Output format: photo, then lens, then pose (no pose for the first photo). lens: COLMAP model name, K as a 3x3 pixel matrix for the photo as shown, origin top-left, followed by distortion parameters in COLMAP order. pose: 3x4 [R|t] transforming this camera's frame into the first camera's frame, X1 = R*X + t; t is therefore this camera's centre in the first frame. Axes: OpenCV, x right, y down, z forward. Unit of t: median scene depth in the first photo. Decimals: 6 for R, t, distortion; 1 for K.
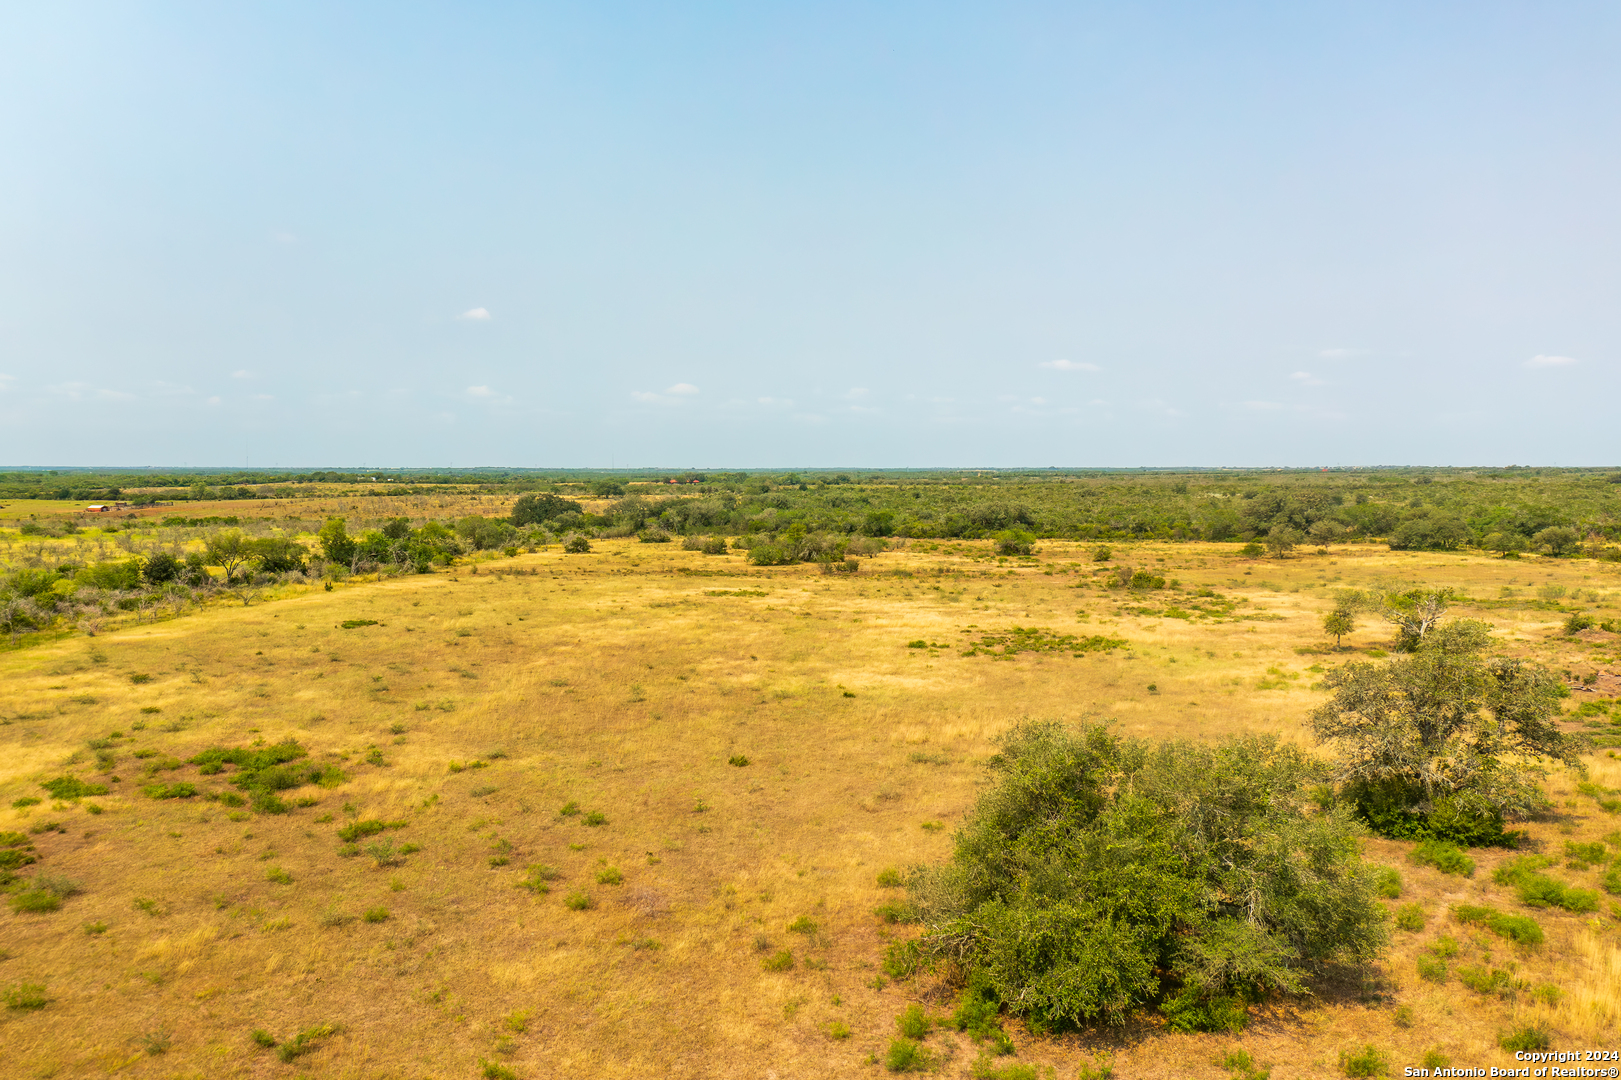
lens RADIAL K [[1279.2, 0, 810.4], [0, 1279.2, 536.6], [0, 0, 1]] dist [-0.021839, -0.001560]
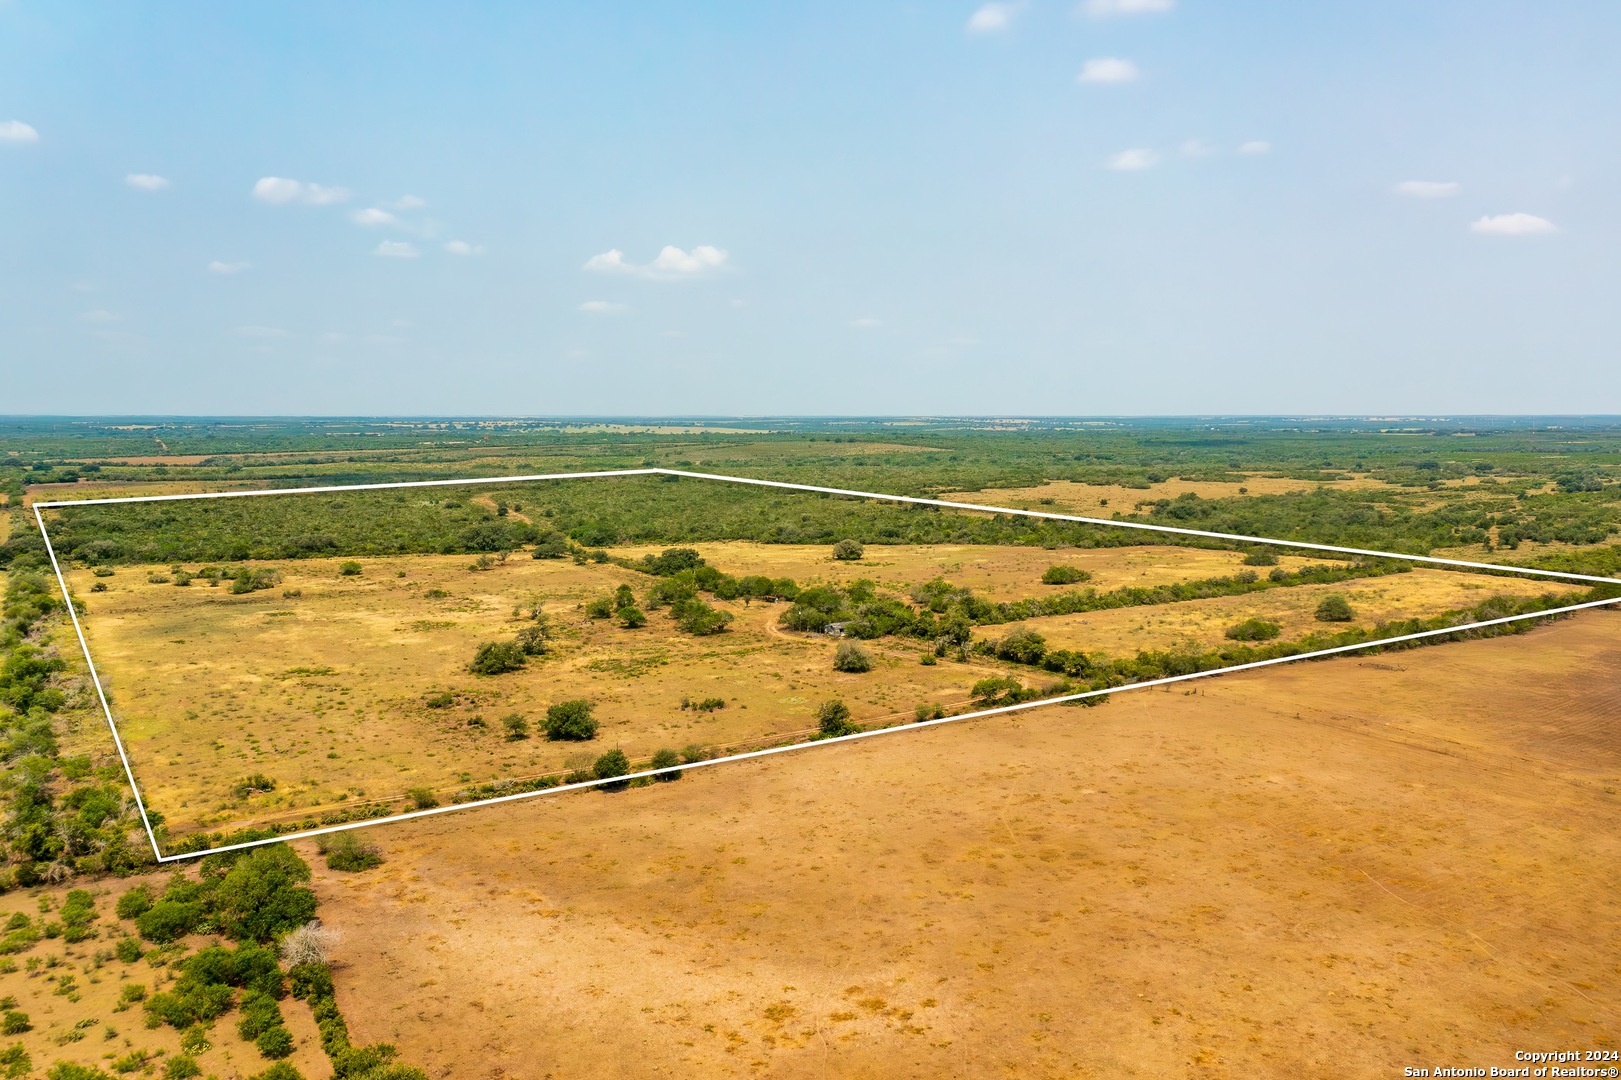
lens RADIAL K [[1279.2, 0, 809.1], [0, 1279.2, 546.5], [0, 0, 1]] dist [-0.021839, -0.001560]
pose [[0.805819, -0.055017, 0.589601, -1.145531], [0.021071, 0.997708, 0.064300, -0.368905], [-0.591787, -0.039391, 0.805131, -2.643274]]
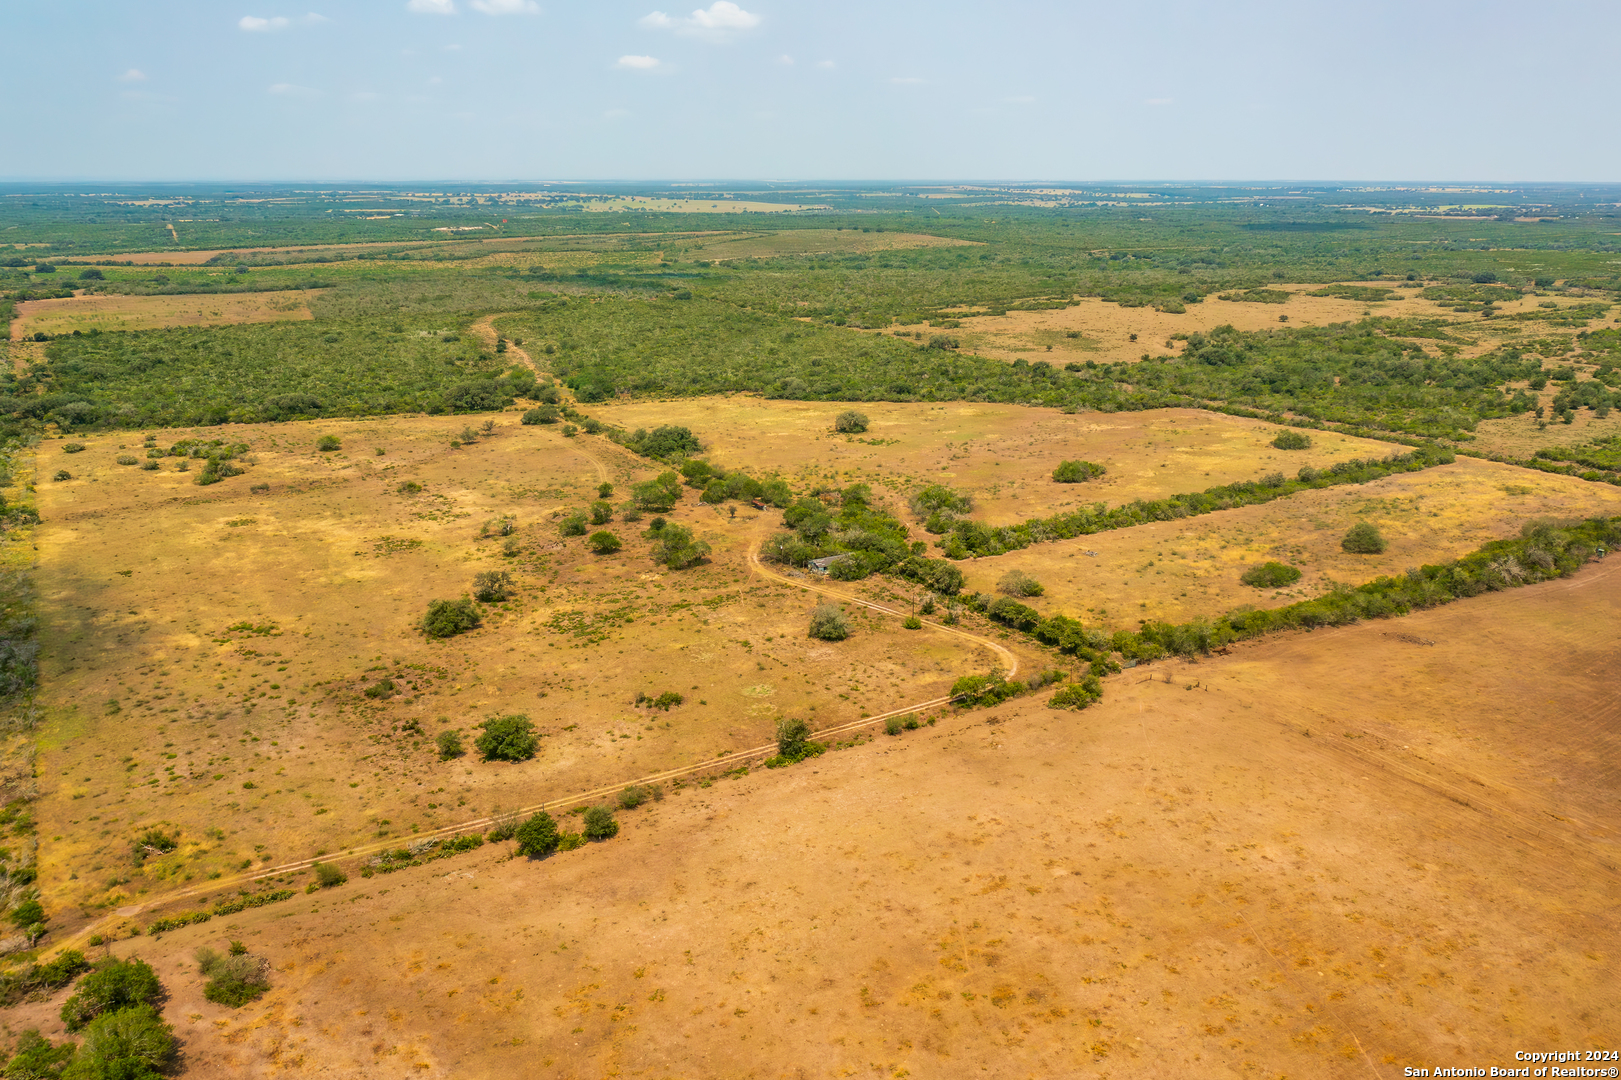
lens RADIAL K [[1279.2, 0, 808.9], [0, 1279.2, 527.4], [0, 0, 1]] dist [-0.021839, -0.001560]
pose [[0.821853, -0.145302, 0.550859, -0.828044], [0.019218, 0.973449, 0.228097, -0.767762], [-0.569376, -0.176876, 0.802824, -2.453577]]
